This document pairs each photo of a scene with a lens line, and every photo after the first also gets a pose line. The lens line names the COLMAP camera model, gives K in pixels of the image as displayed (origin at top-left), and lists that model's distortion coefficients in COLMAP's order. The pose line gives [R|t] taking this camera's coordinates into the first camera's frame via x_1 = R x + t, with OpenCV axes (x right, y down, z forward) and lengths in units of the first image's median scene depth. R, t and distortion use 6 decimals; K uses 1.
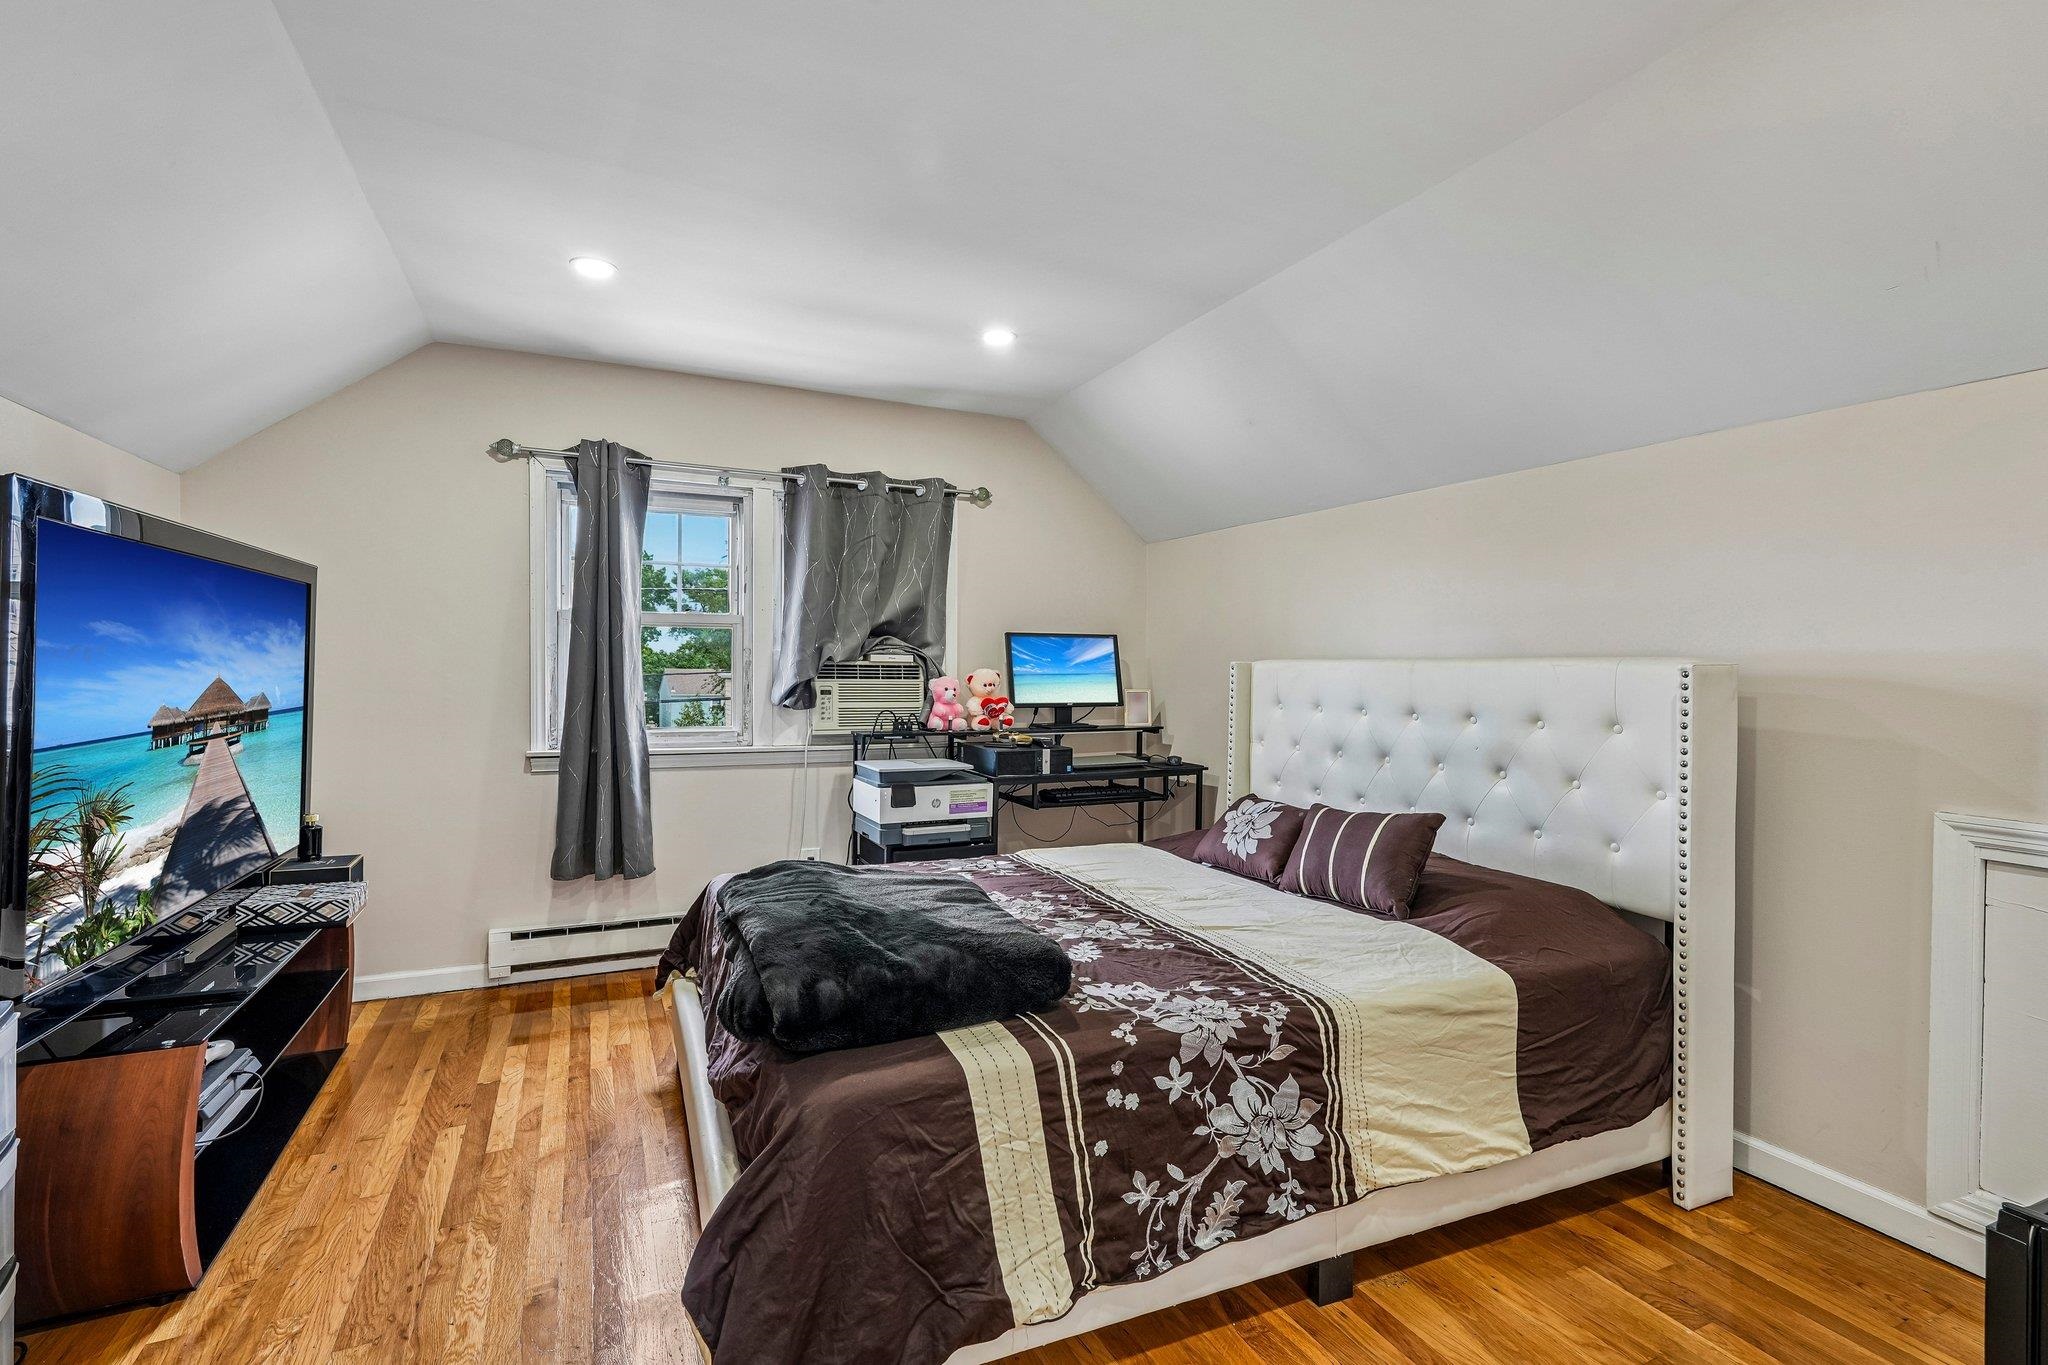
lens RADIAL K [[924.9, 0, 1013.6], [0, 924.9, 678.0], [0, 0, 1]] dist [-0.014510, 0.007602]
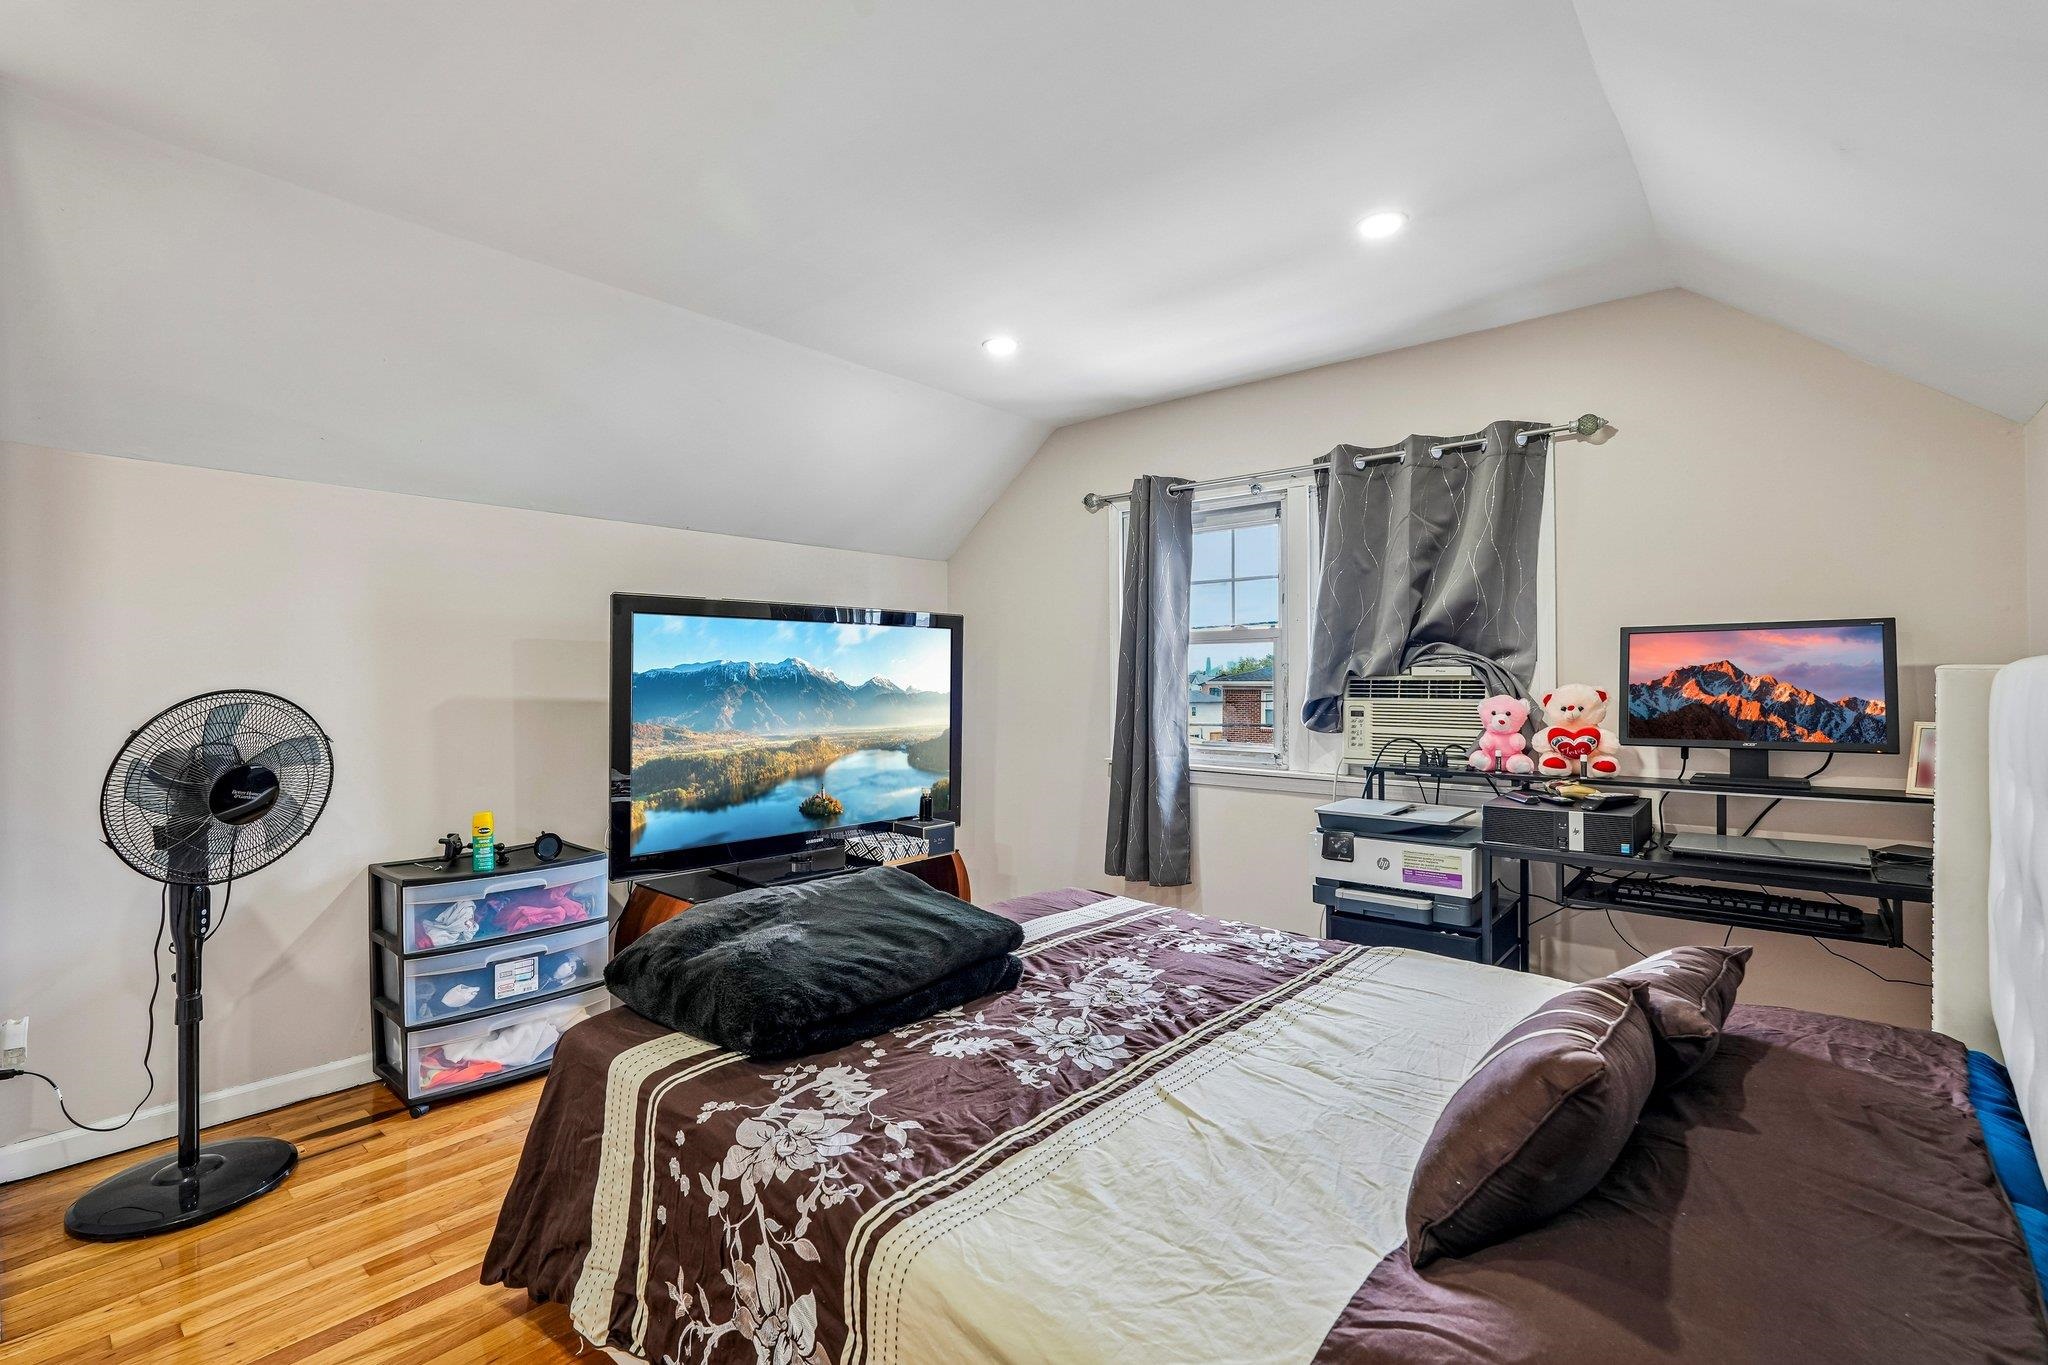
lens RADIAL K [[924.9, 0, 1027.4], [0, 924.9, 675.8], [0, 0, 1]] dist [-0.014510, 0.007602]
pose [[0.414781, -0.013891, -0.909815, 0.469729], [-0.003339, 0.999853, -0.016788, -0.003847], [0.909915, 0.010001, 0.414674, 0.411093]]
